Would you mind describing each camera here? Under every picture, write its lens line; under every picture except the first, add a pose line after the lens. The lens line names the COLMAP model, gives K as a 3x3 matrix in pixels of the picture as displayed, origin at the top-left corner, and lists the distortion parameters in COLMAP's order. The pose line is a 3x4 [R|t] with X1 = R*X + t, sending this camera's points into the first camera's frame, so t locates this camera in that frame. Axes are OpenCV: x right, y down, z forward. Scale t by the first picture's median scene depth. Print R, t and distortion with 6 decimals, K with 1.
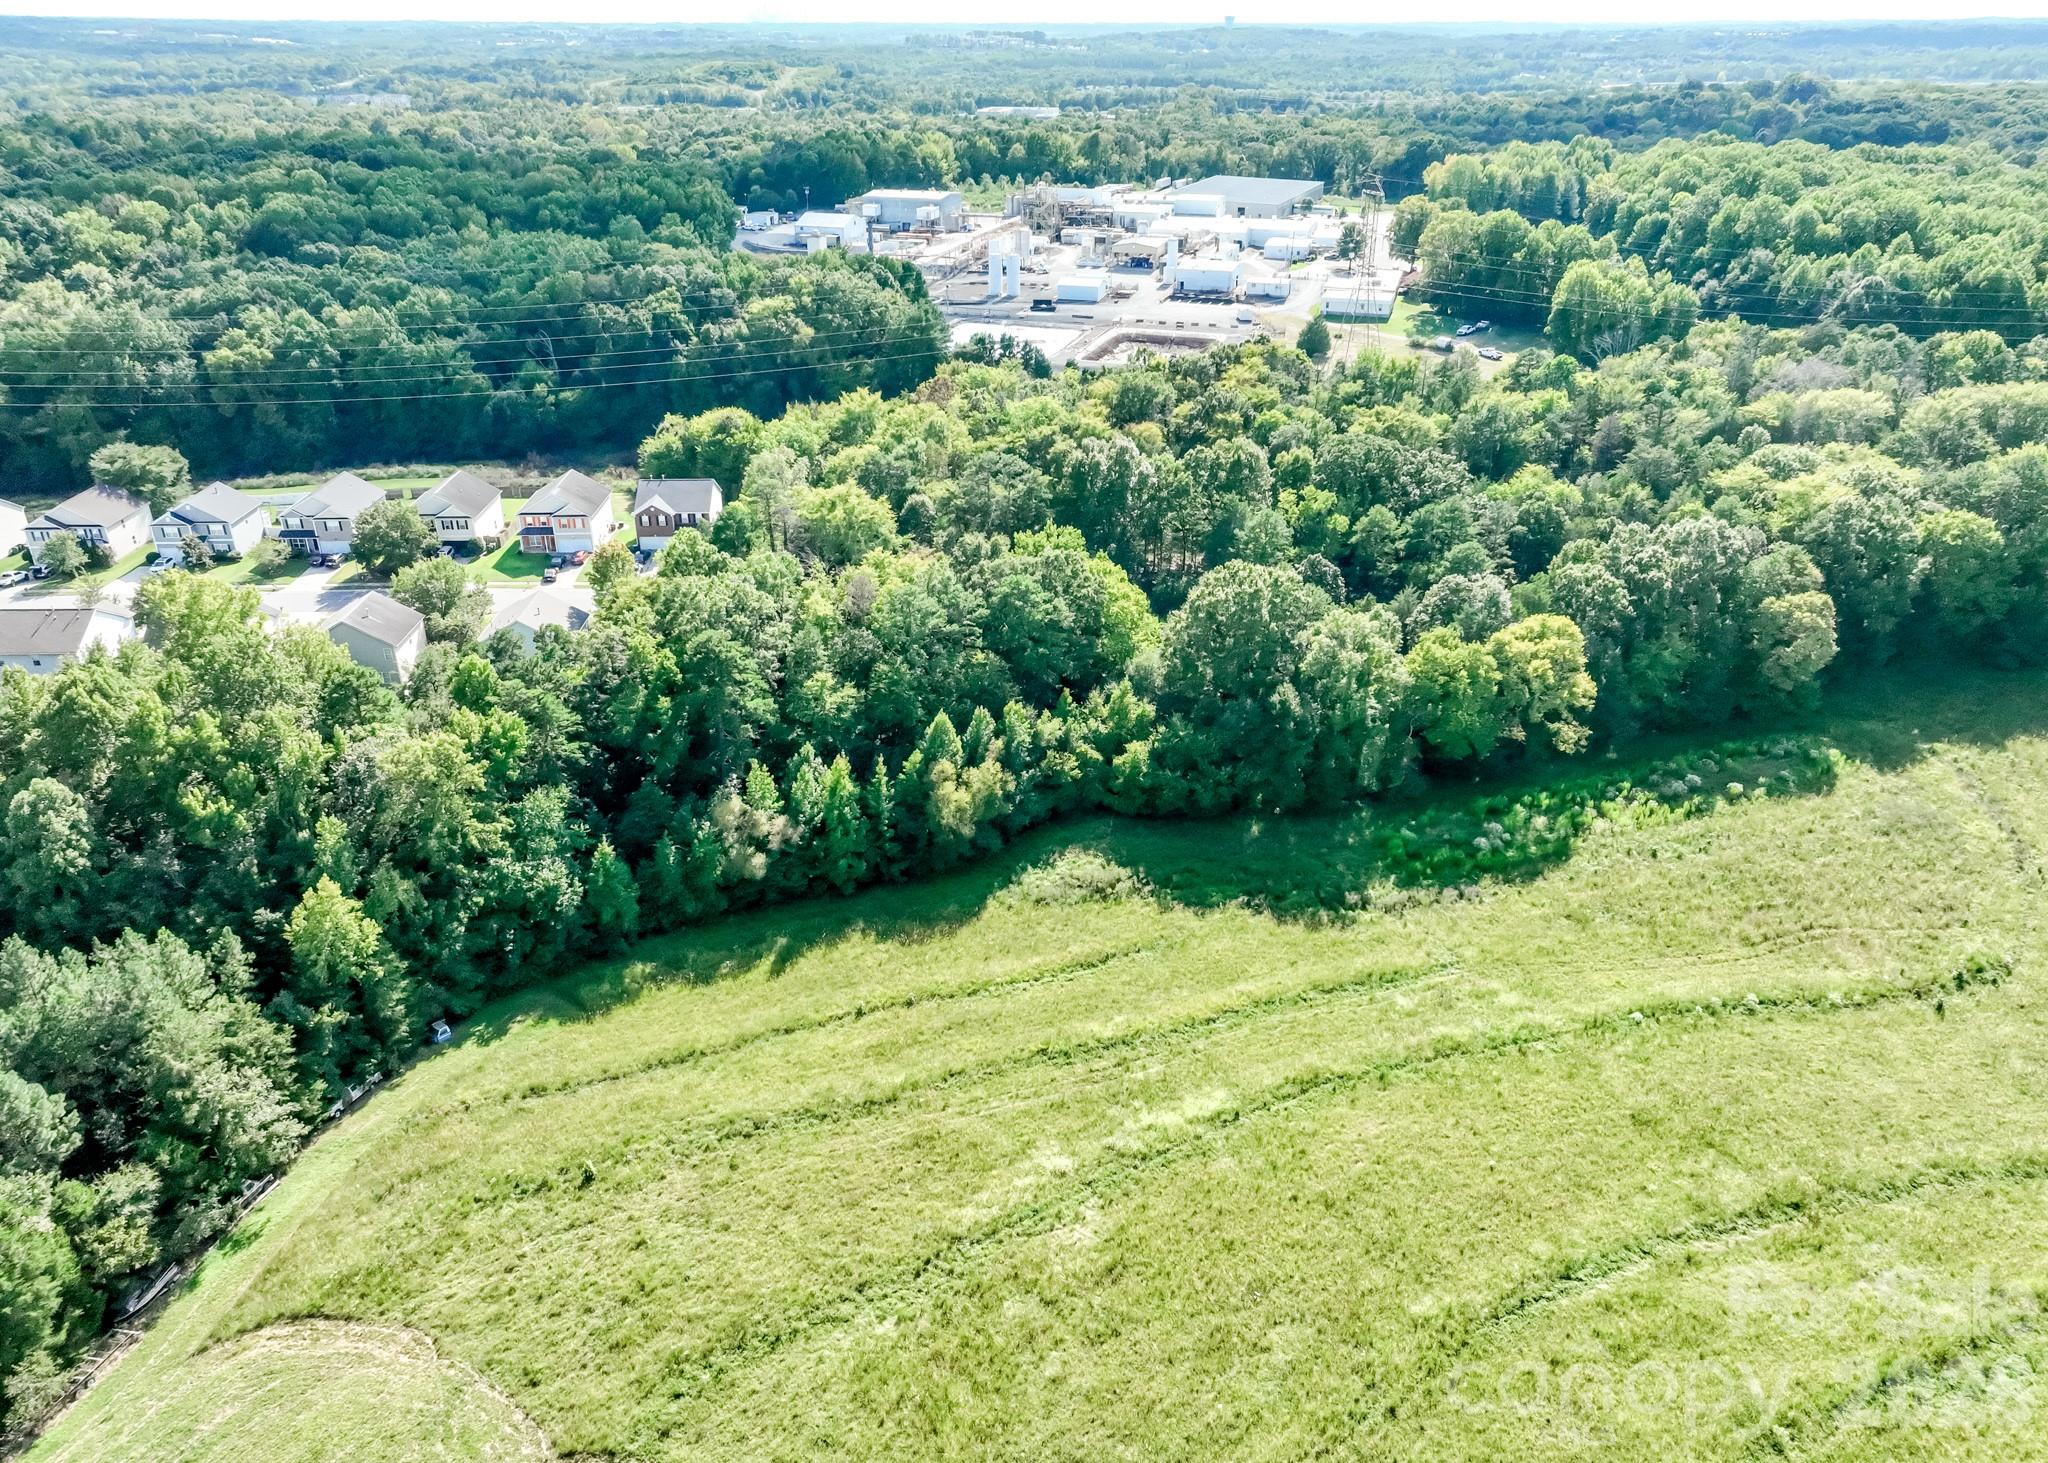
lens RADIAL K [[1427.9, 0, 1033.7], [0, 1427.9, 727.6], [0, 0, 1]] dist [-0.005910, 0.021701]
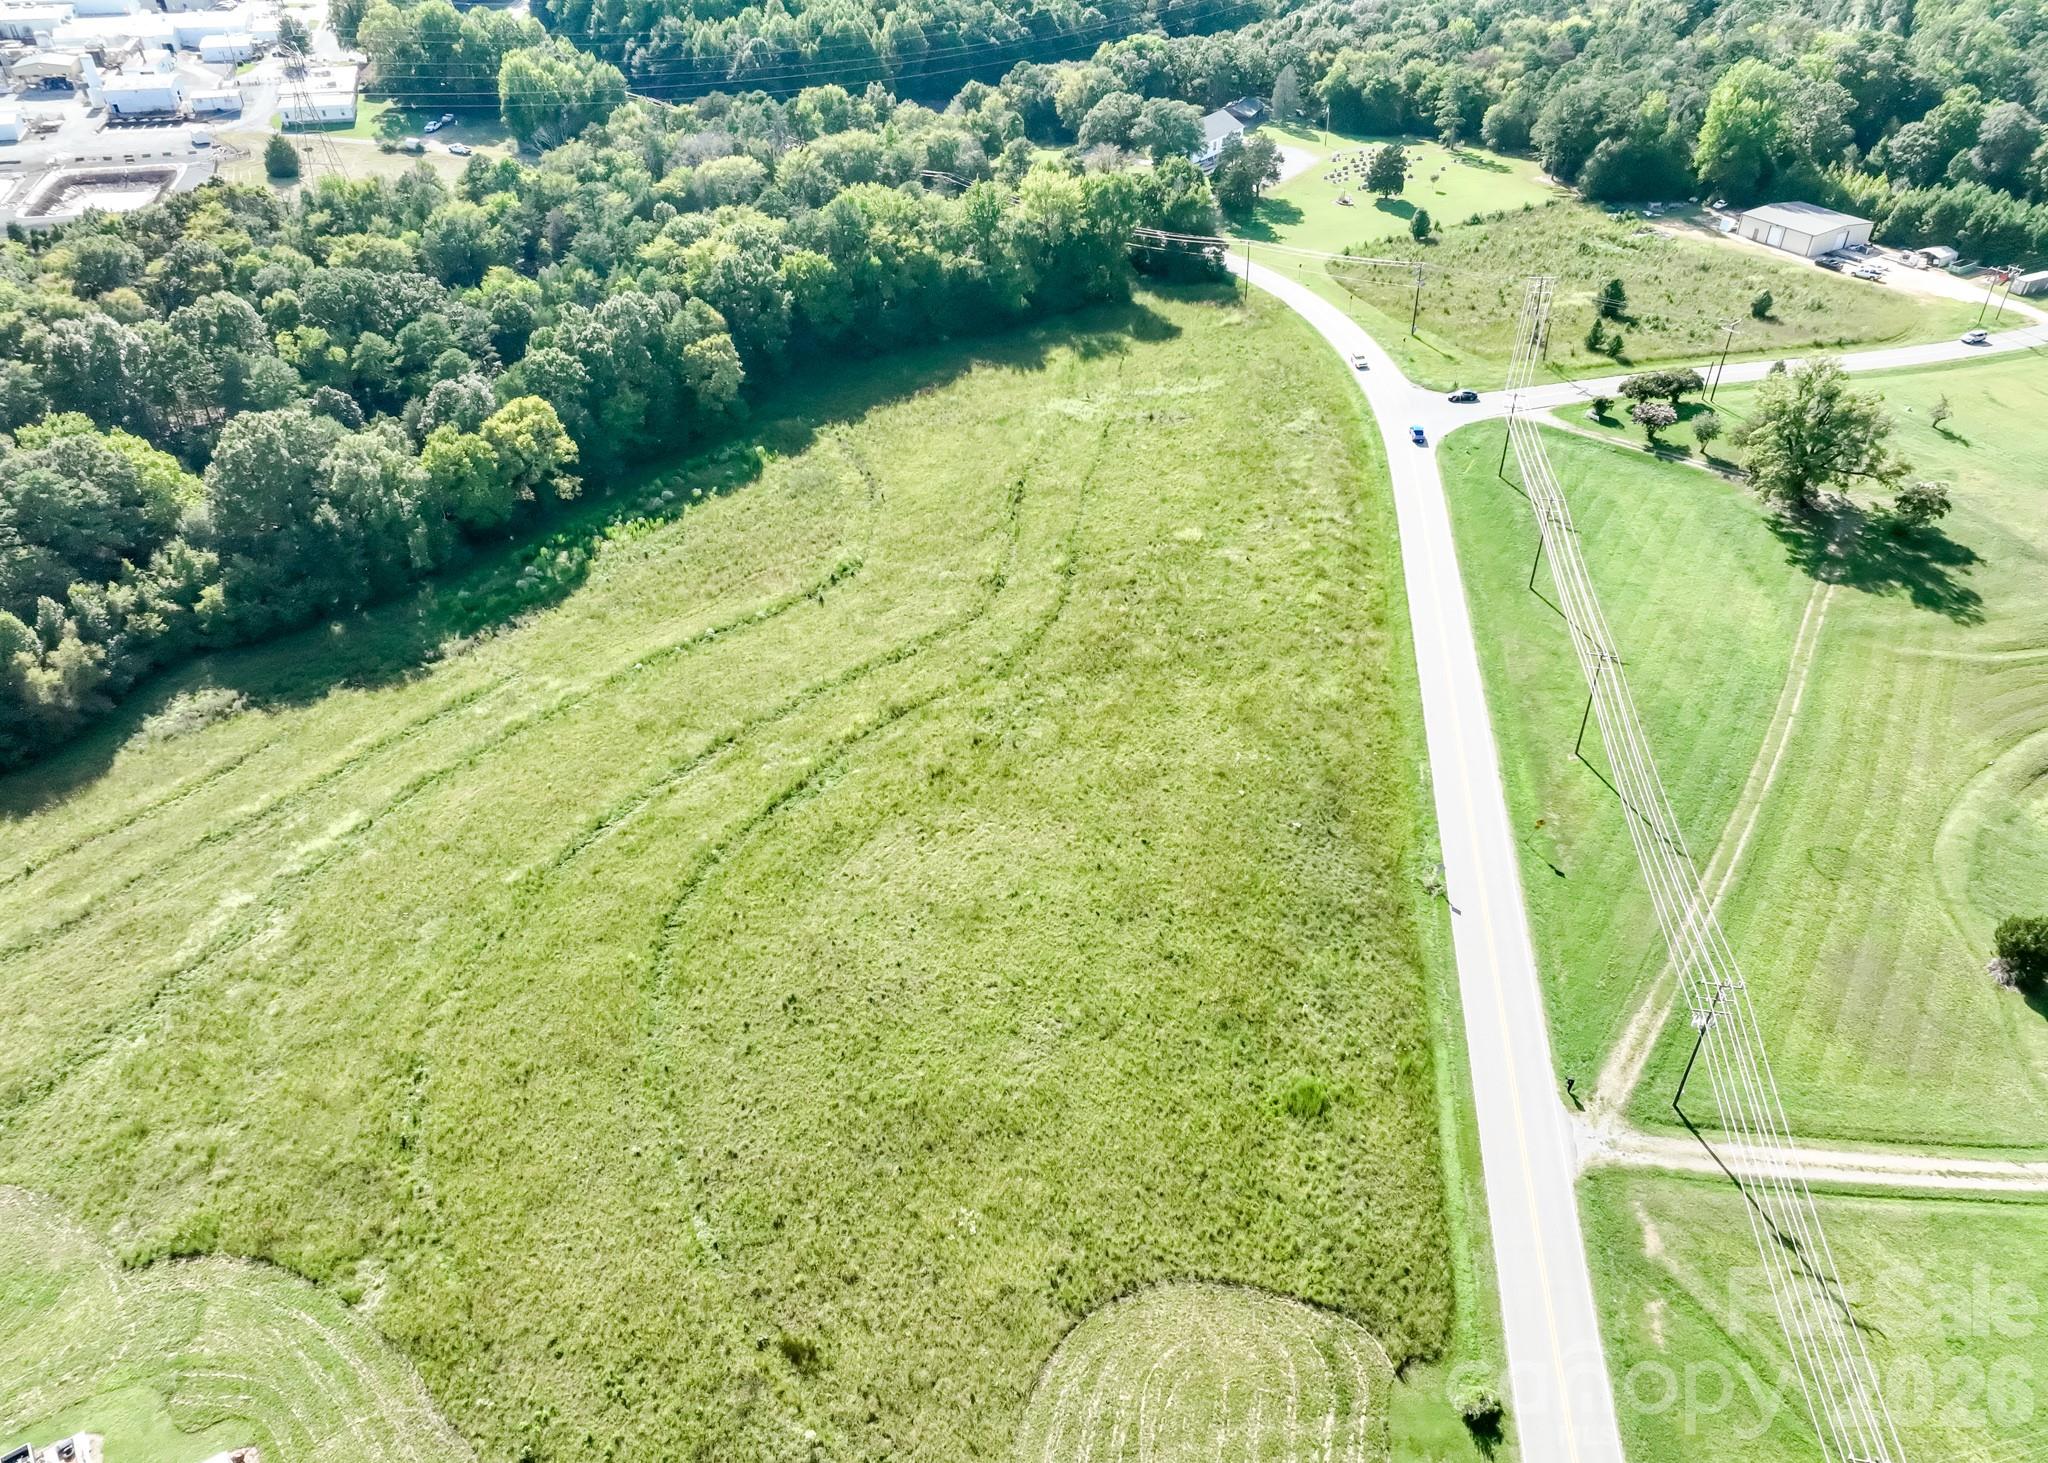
lens RADIAL K [[1427.9, 0, 1027.9], [0, 1427.9, 730.0], [0, 0, 1]] dist [-0.005910, 0.021701]
pose [[0.815734, -0.336887, 0.470197, 0.025065], [0.254313, 0.938990, 0.231565, 0.017195], [-0.519522, -0.069318, 0.851641, -0.305473]]
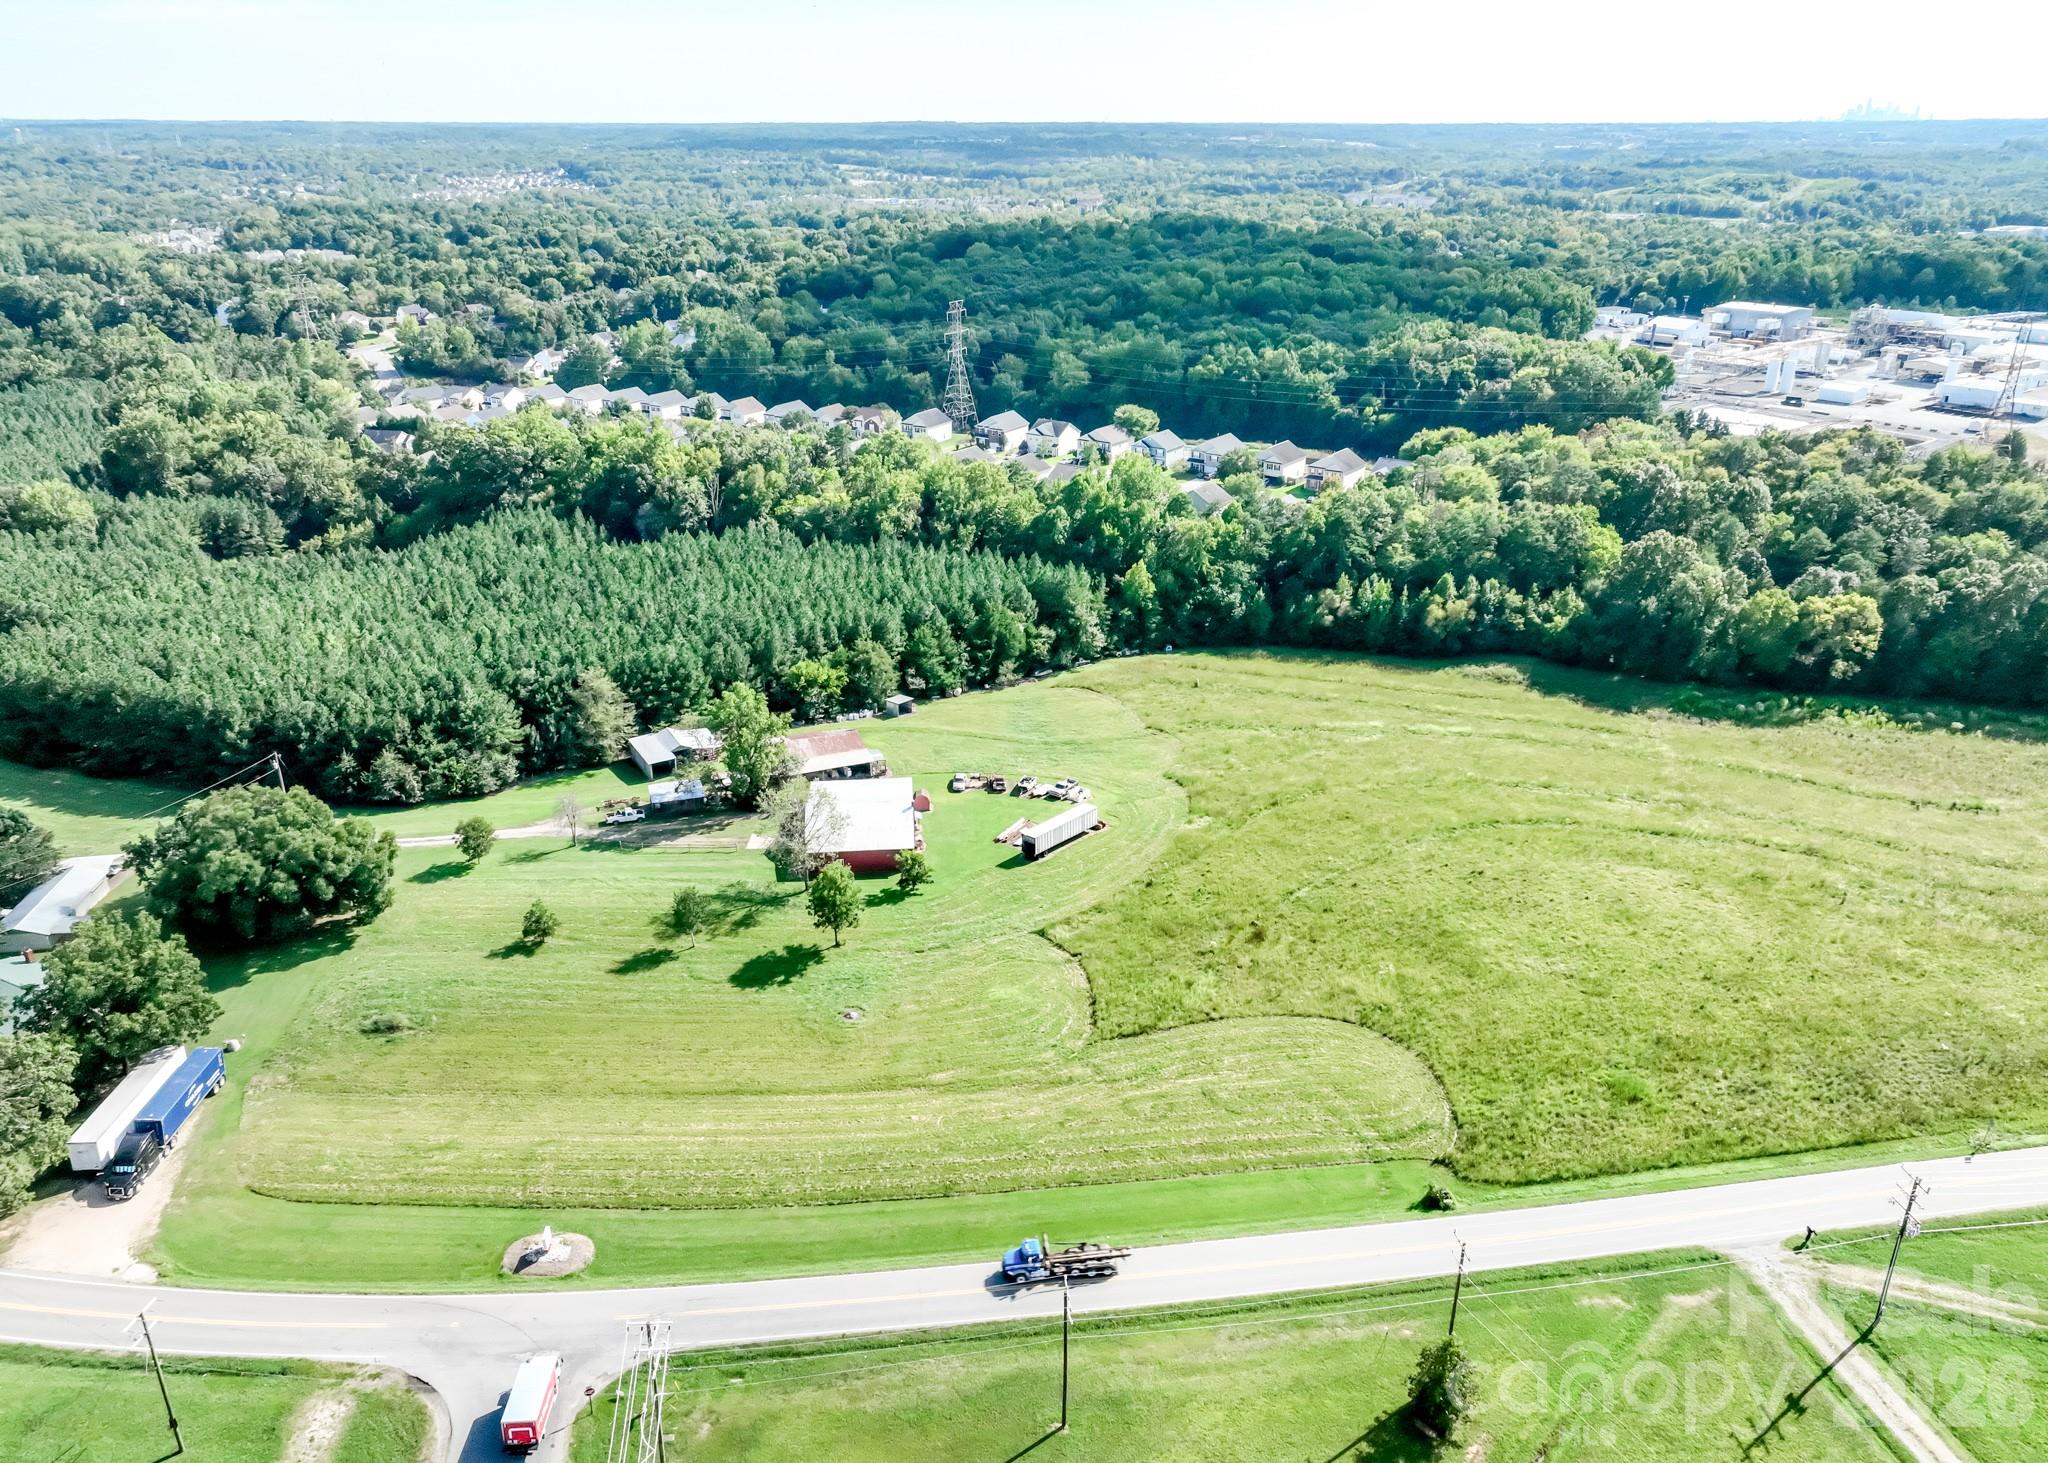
lens RADIAL K [[1427.9, 0, 1028.1], [0, 1427.9, 724.4], [0, 0, 1]] dist [-0.005910, 0.021701]
pose [[0.787111, 0.237004, -0.569460, 0.502223], [-0.270078, 0.962452, 0.027260, 0.228023], [0.554539, 0.132342, 0.821567, -0.665160]]
